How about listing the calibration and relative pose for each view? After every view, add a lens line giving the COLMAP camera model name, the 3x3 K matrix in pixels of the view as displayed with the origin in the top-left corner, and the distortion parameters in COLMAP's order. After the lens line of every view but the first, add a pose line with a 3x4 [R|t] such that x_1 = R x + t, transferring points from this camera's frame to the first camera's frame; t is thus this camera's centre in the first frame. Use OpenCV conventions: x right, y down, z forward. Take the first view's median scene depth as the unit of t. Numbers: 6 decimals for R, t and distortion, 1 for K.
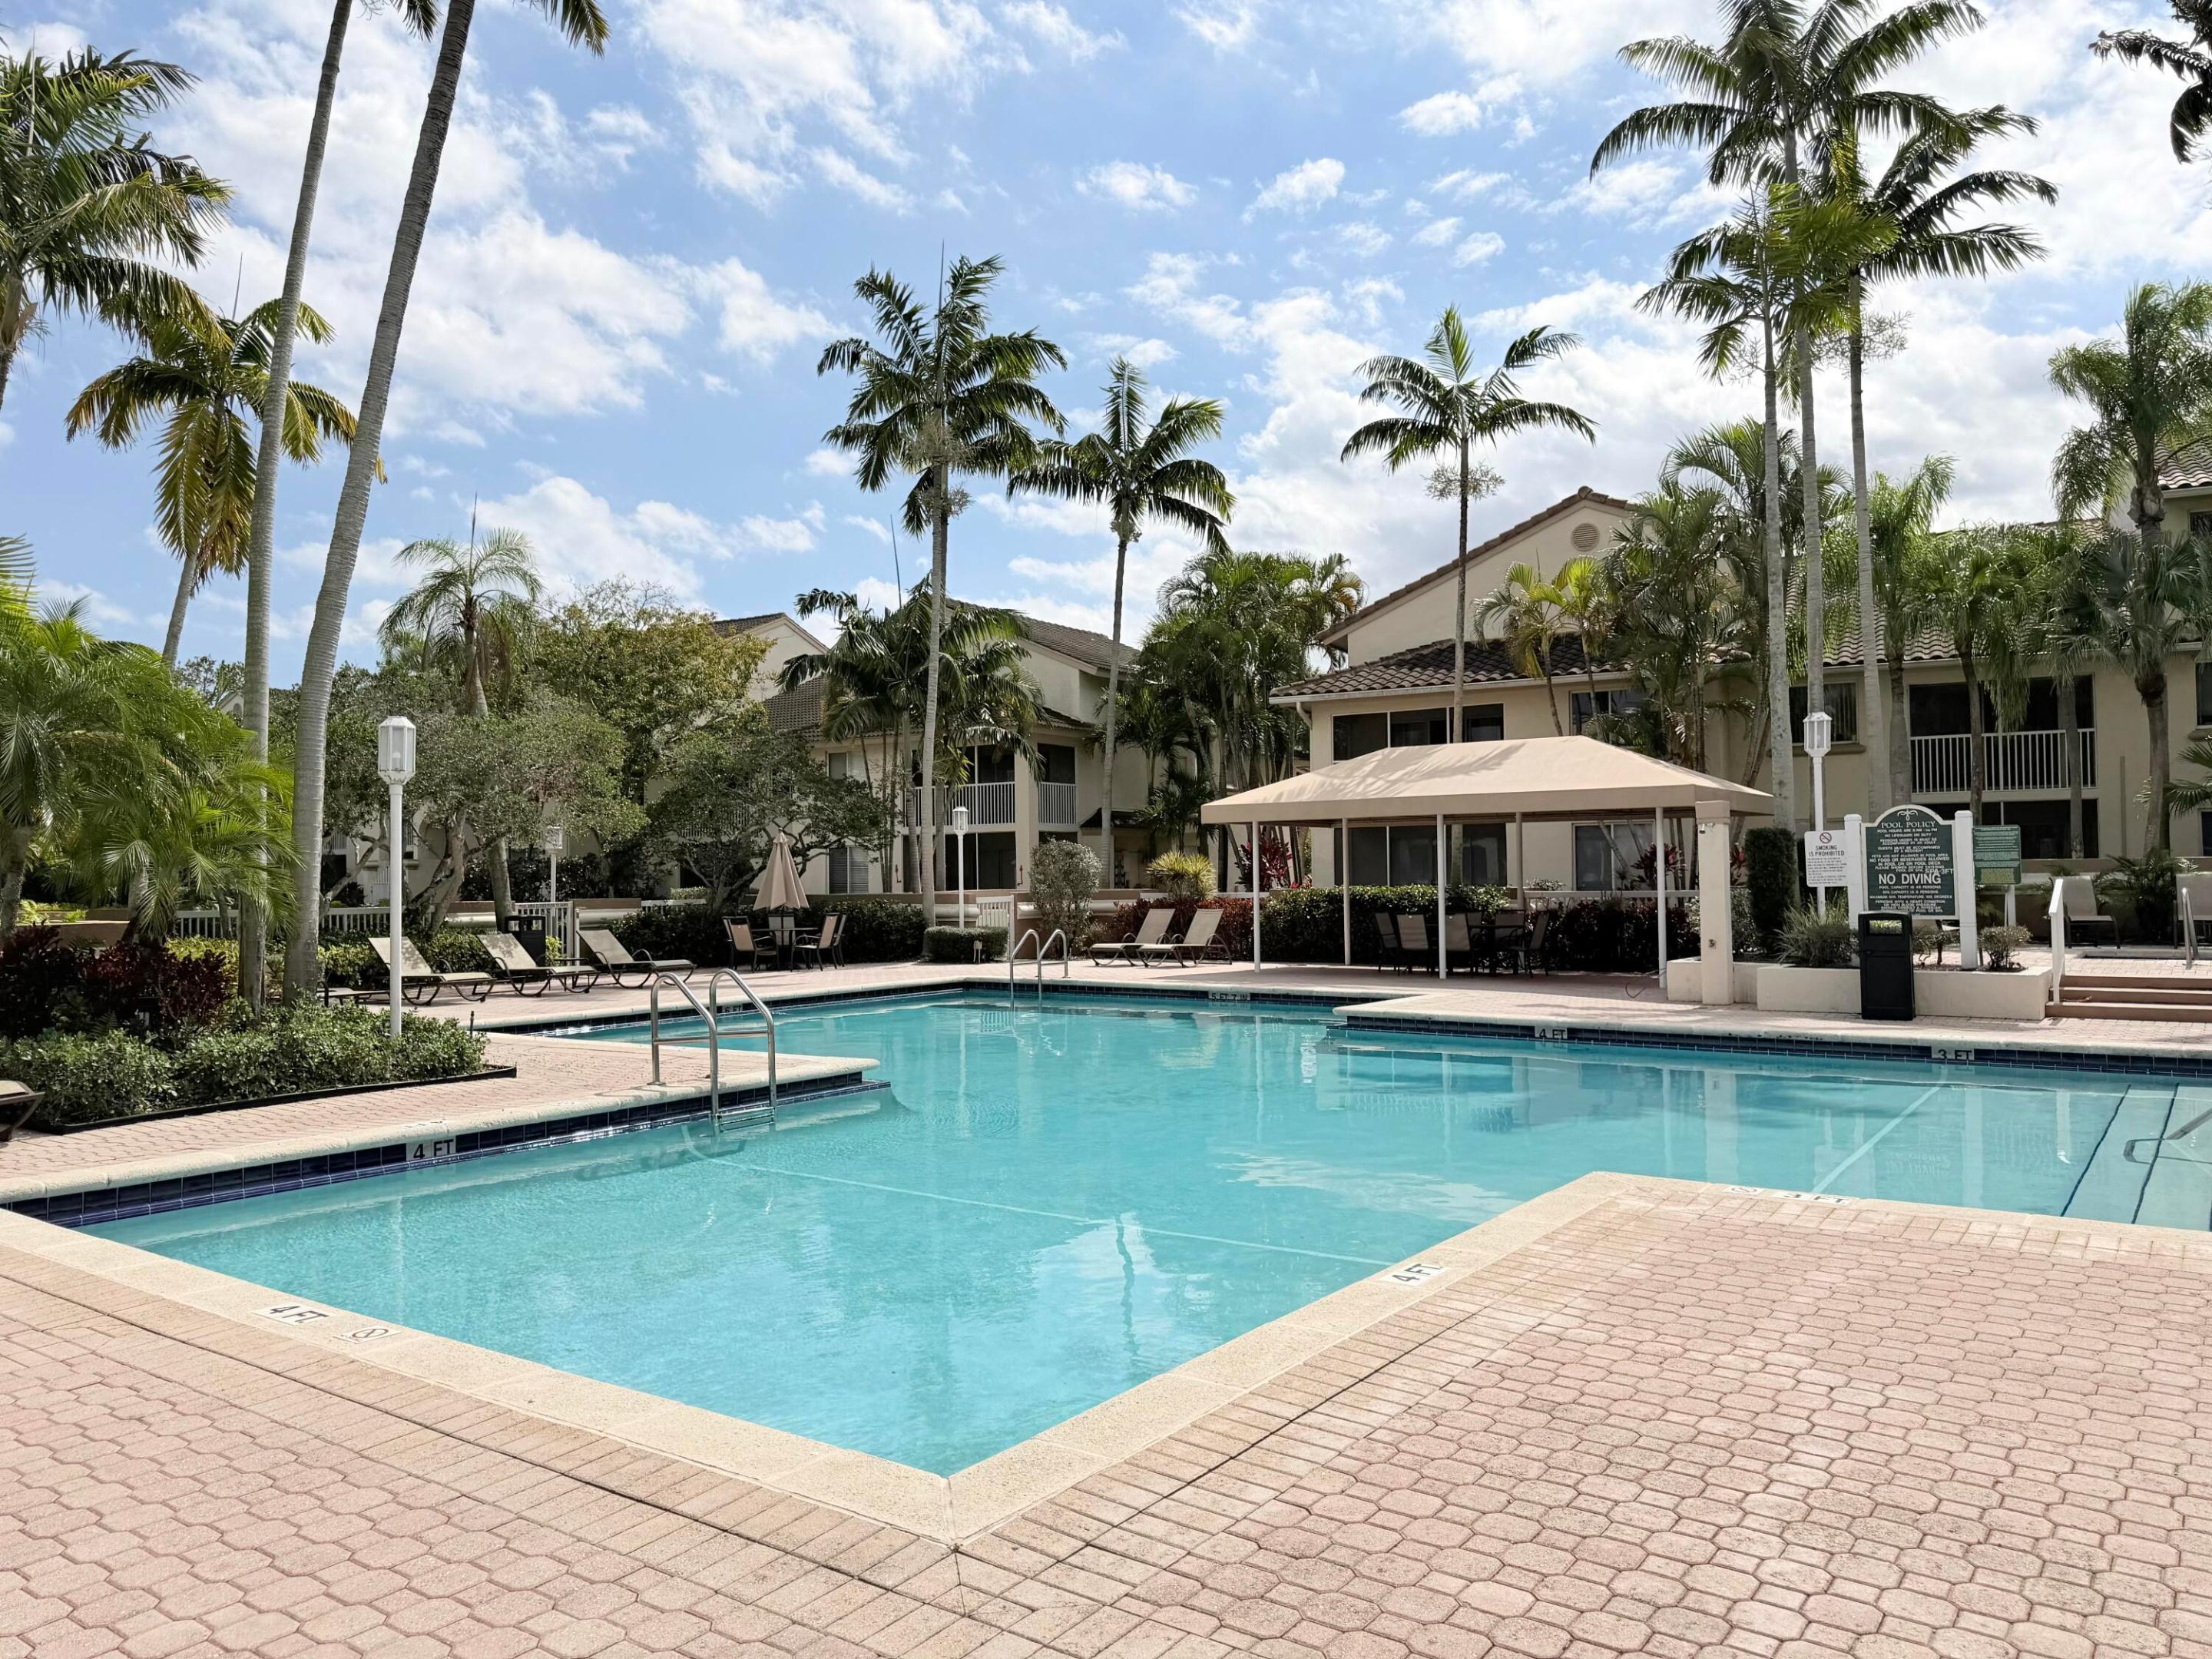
lens RADIAL K [[1607.7, 0, 1106.0], [0, 1607.7, 829.5], [0, 0, 1]] dist [0.001644, 0.000570]
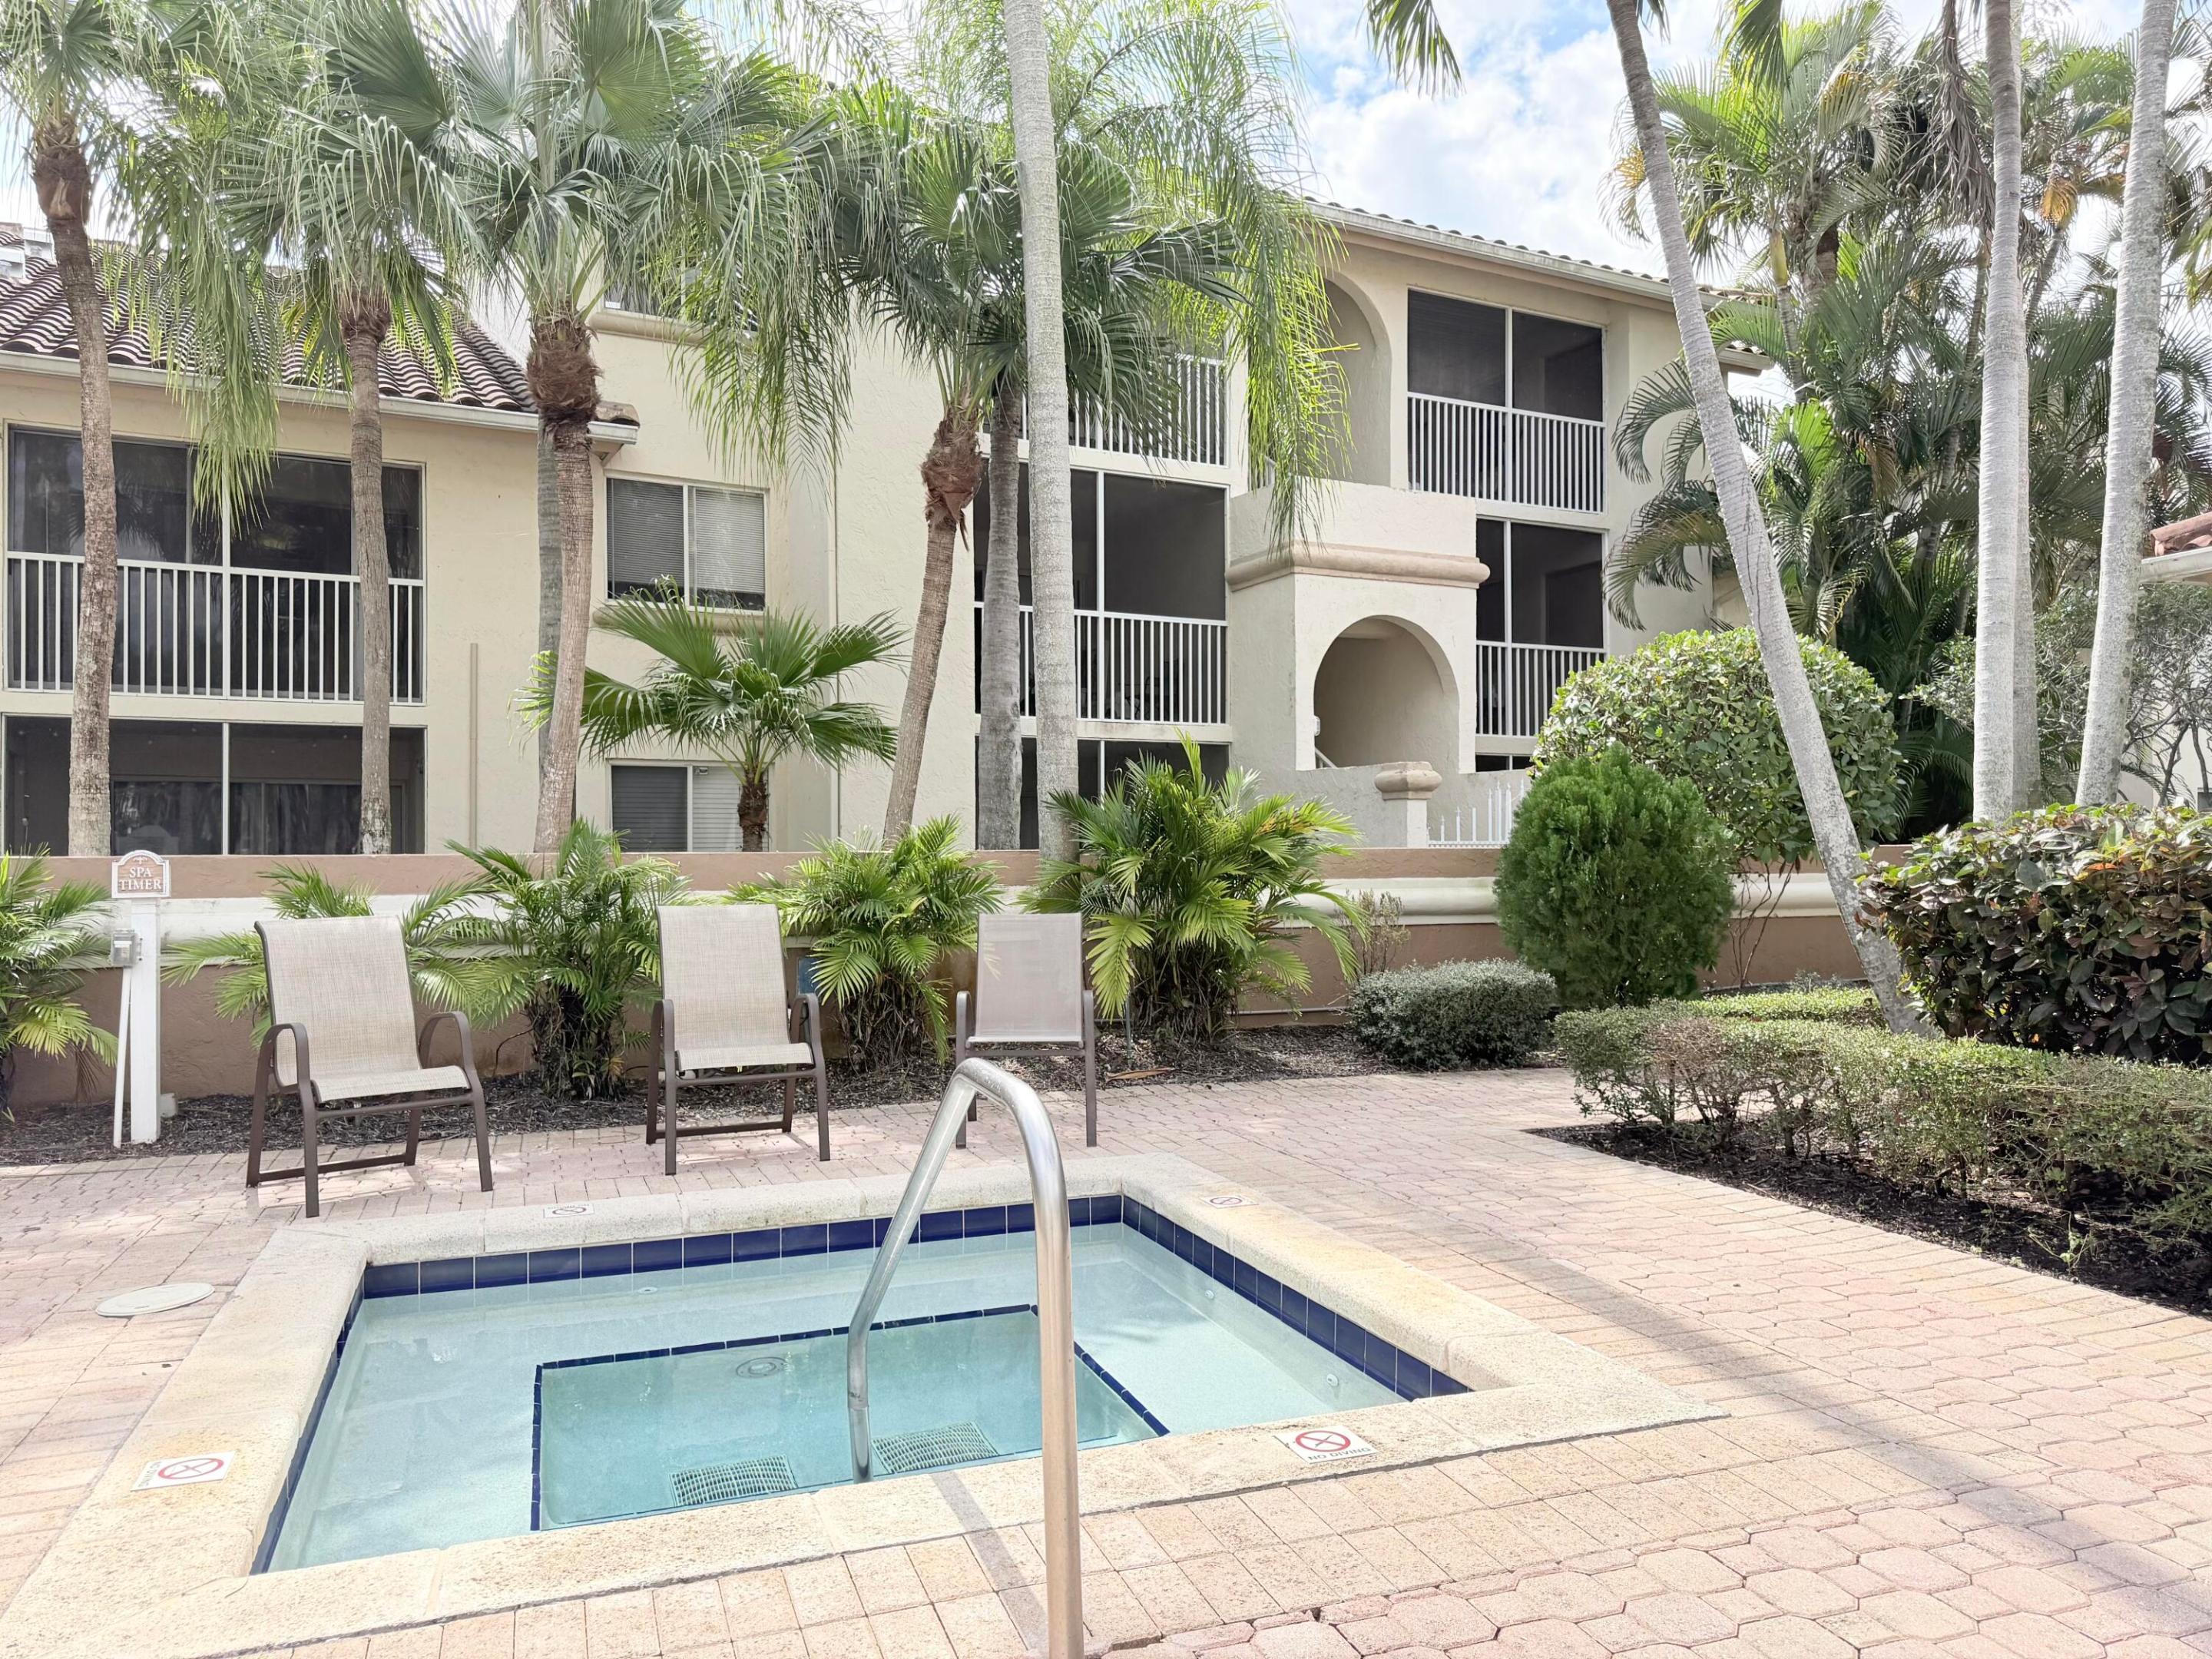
lens RADIAL K [[1607.7, 0, 1106.0], [0, 1607.7, 829.5], [0, 0, 1]] dist [0.001644, 0.000570]
pose [[0.574580, 0.041367, 0.817403, 0.394944], [-0.022791, 0.999143, -0.034544, 0.019310], [-0.818131, 0.001219, 0.575030, 0.643285]]
